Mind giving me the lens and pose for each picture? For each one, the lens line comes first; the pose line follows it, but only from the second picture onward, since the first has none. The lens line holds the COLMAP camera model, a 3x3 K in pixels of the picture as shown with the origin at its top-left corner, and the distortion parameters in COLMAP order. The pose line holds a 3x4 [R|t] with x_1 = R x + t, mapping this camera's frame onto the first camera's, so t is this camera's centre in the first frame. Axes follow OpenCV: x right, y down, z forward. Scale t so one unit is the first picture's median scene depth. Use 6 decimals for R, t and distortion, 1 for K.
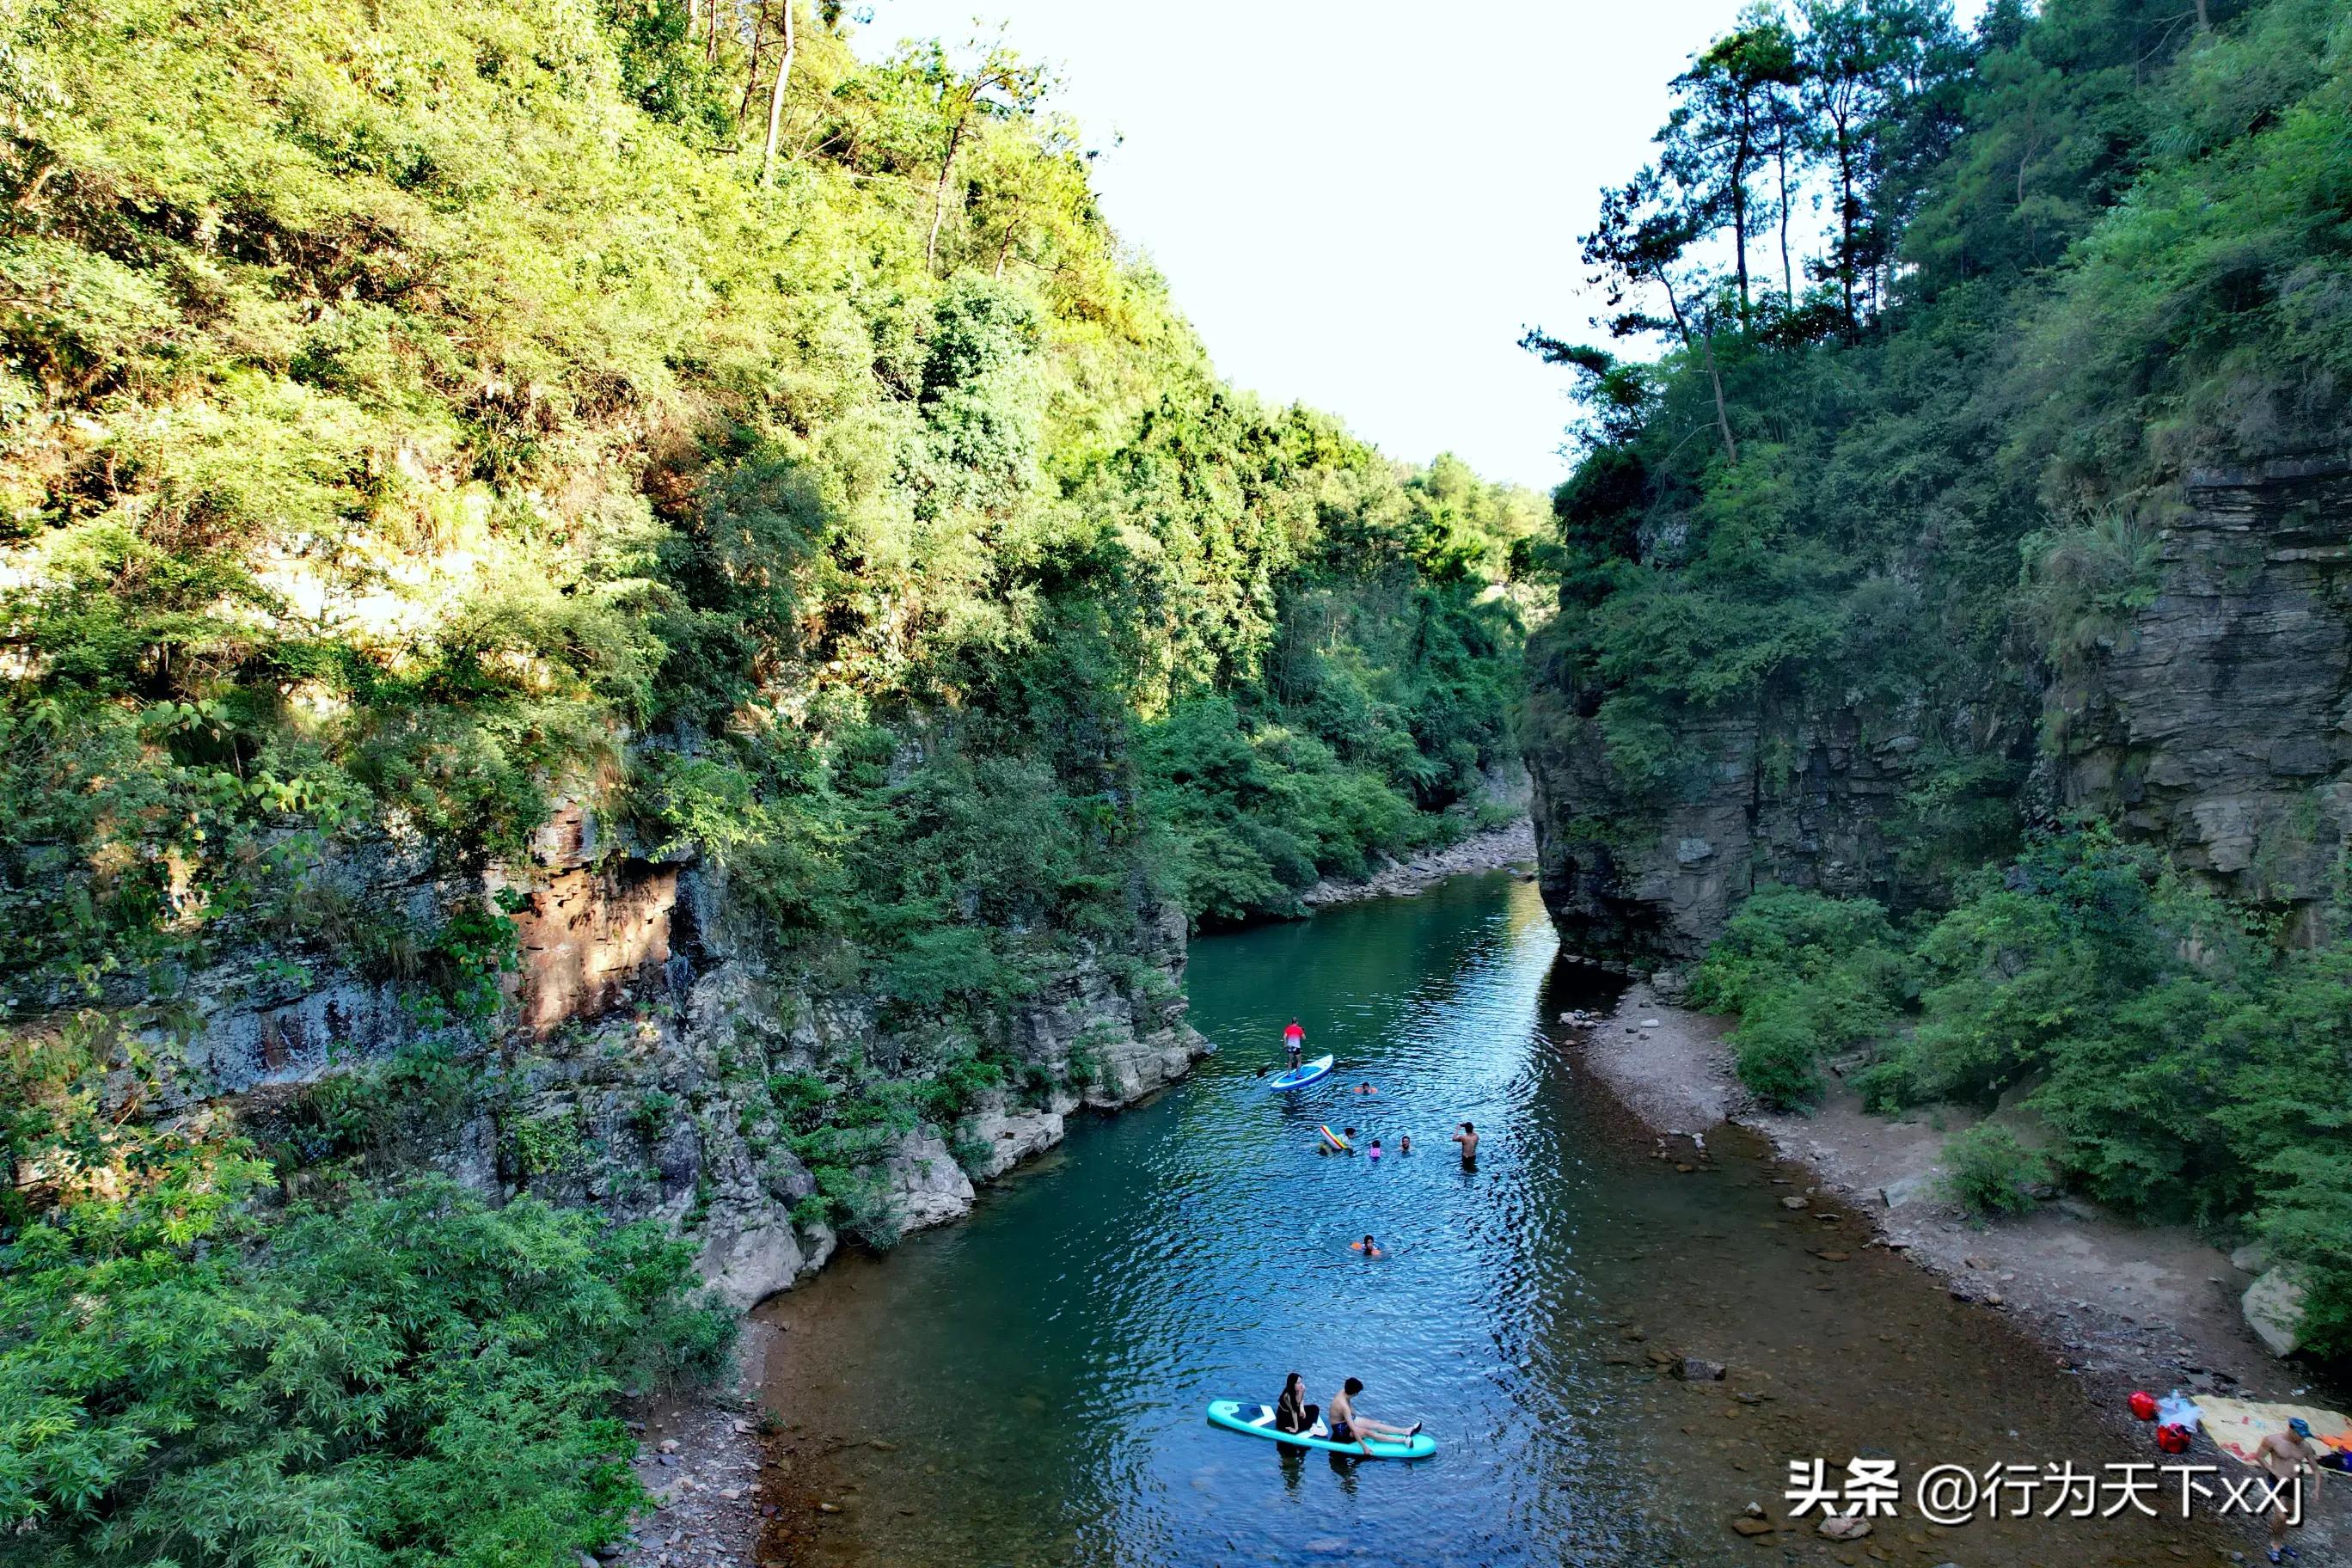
lens RADIAL K [[1495.0, 0, 1178.1], [0, 1495.0, 789.6], [0, 0, 1]] dist [-0.072821, 0.065965]
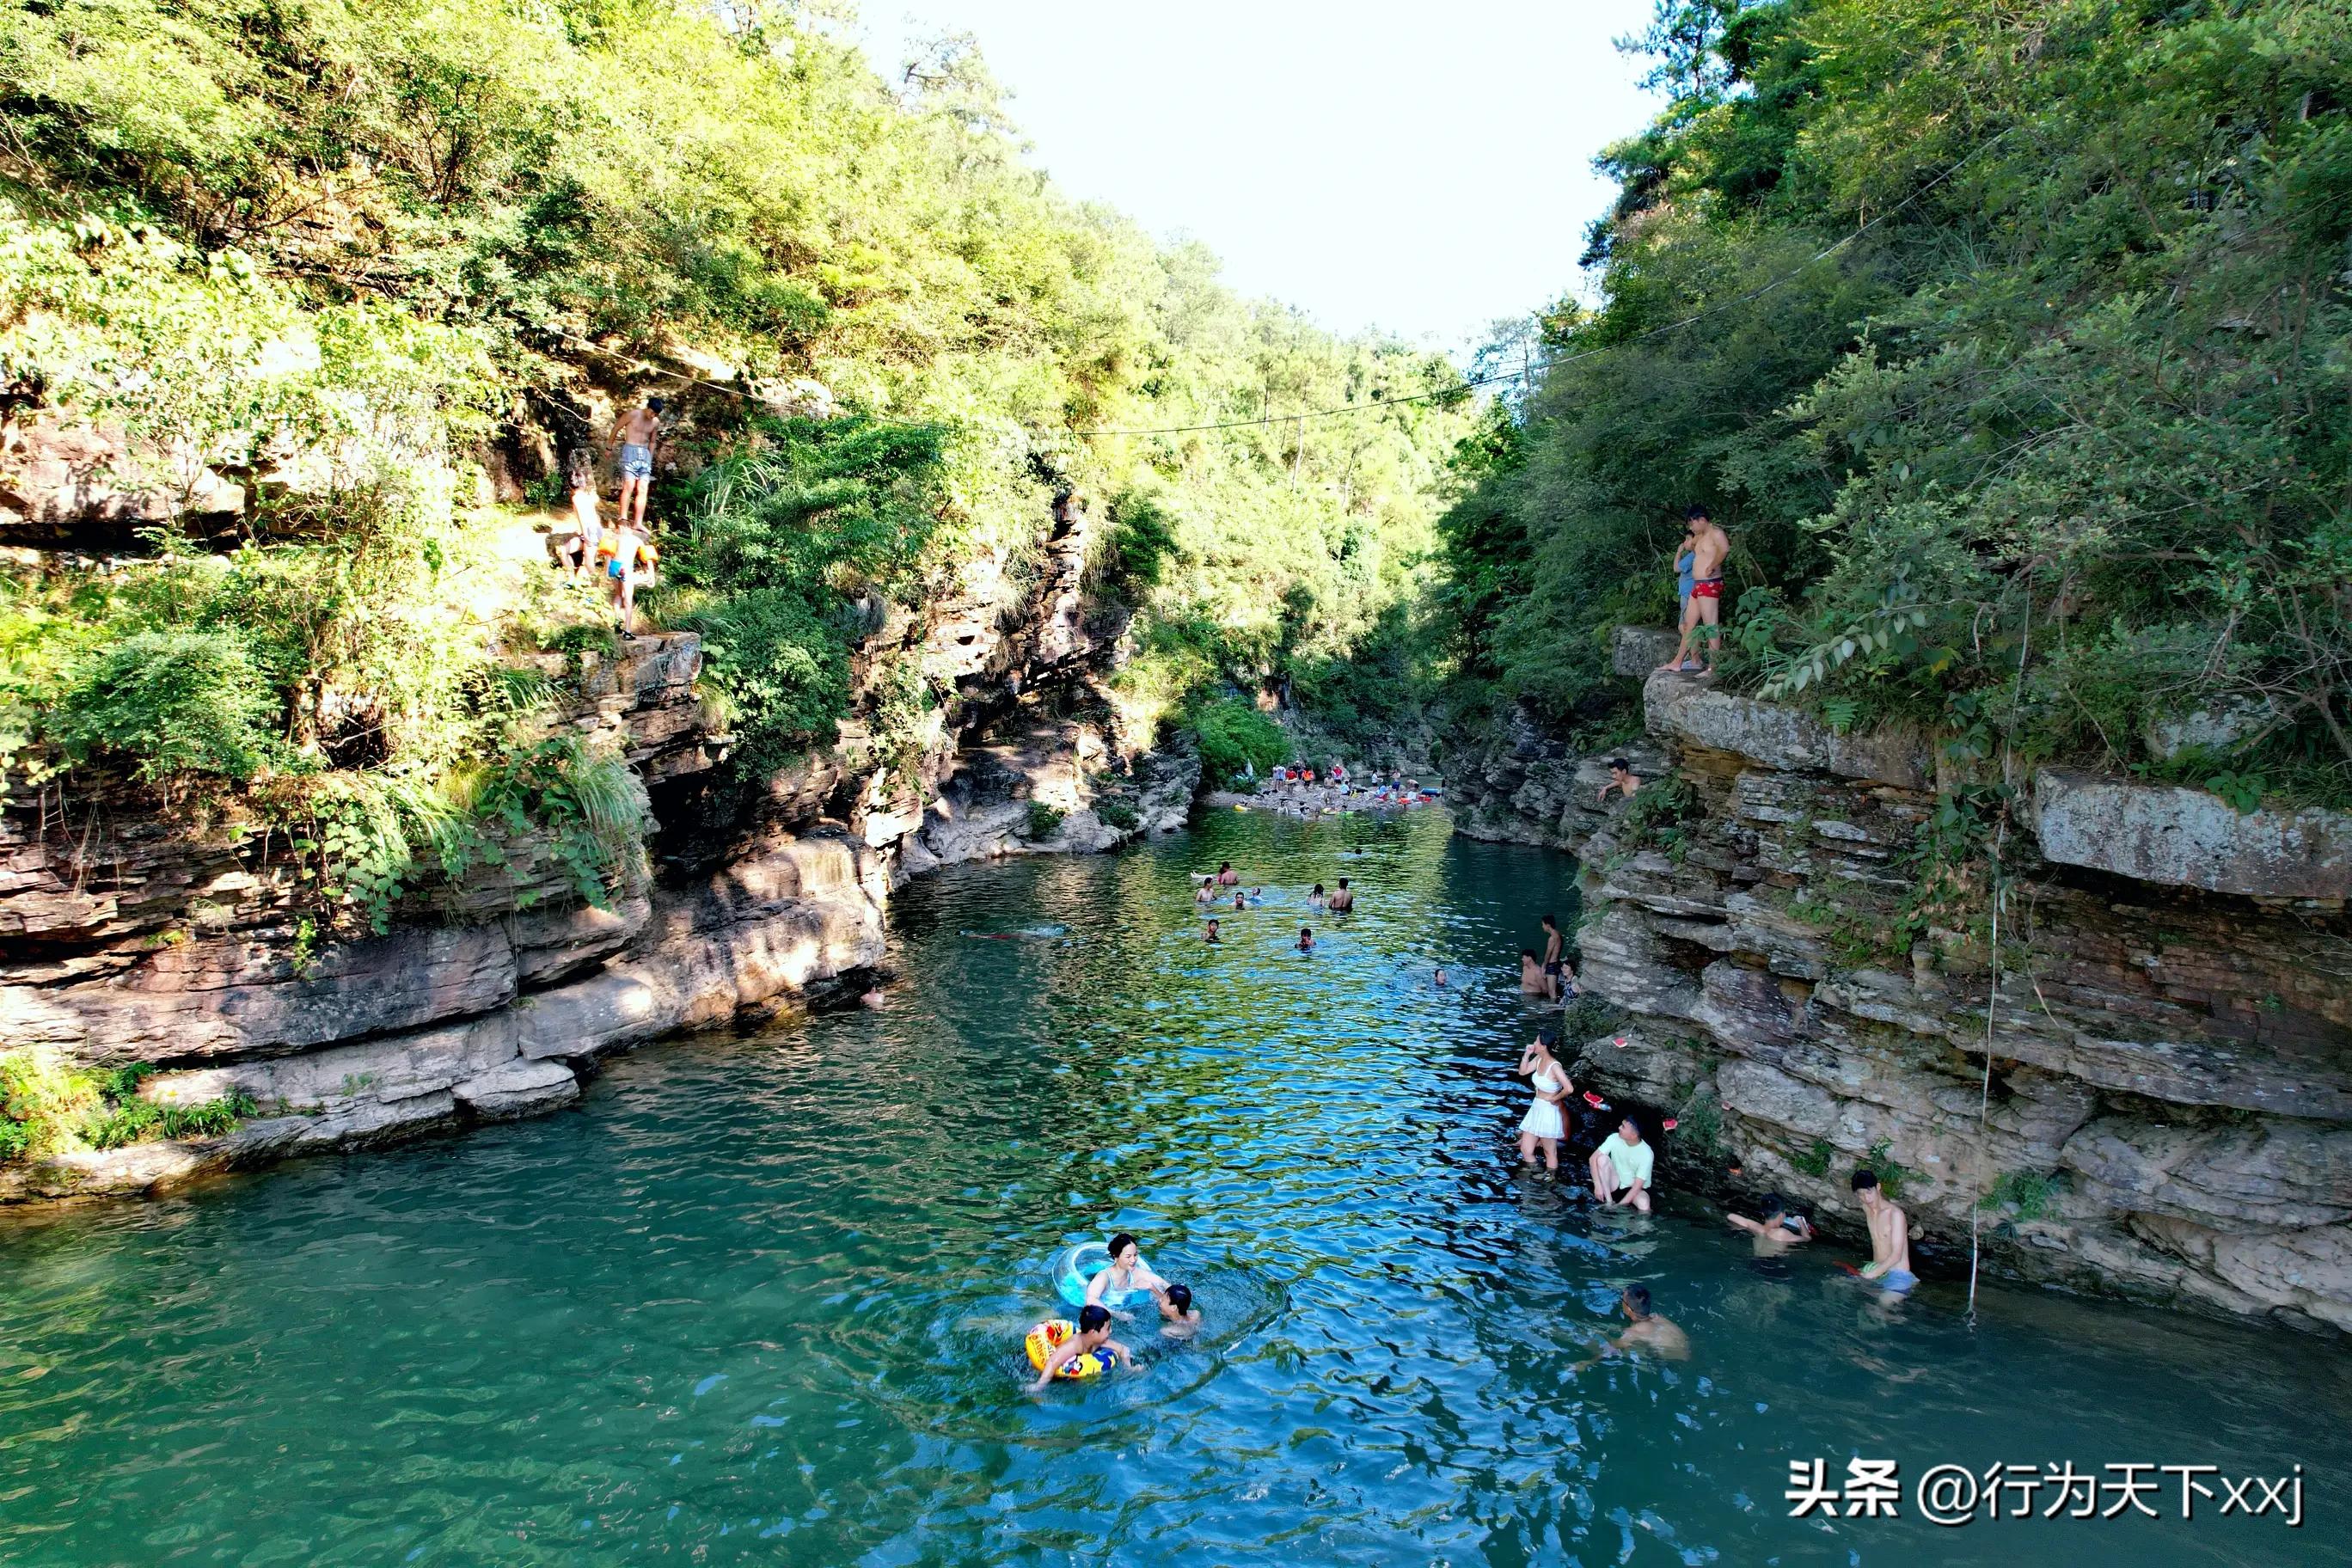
lens RADIAL K [[1495.0, 0, 1178.1], [0, 1495.0, 789.6], [0, 0, 1]] dist [-0.072821, 0.065965]
pose [[0.961549, 0.017391, -0.274084, 0.402792], [-0.017375, 0.999846, 0.002486, 0.250866], [0.274085, 0.002372, 0.961703, -2.319142]]
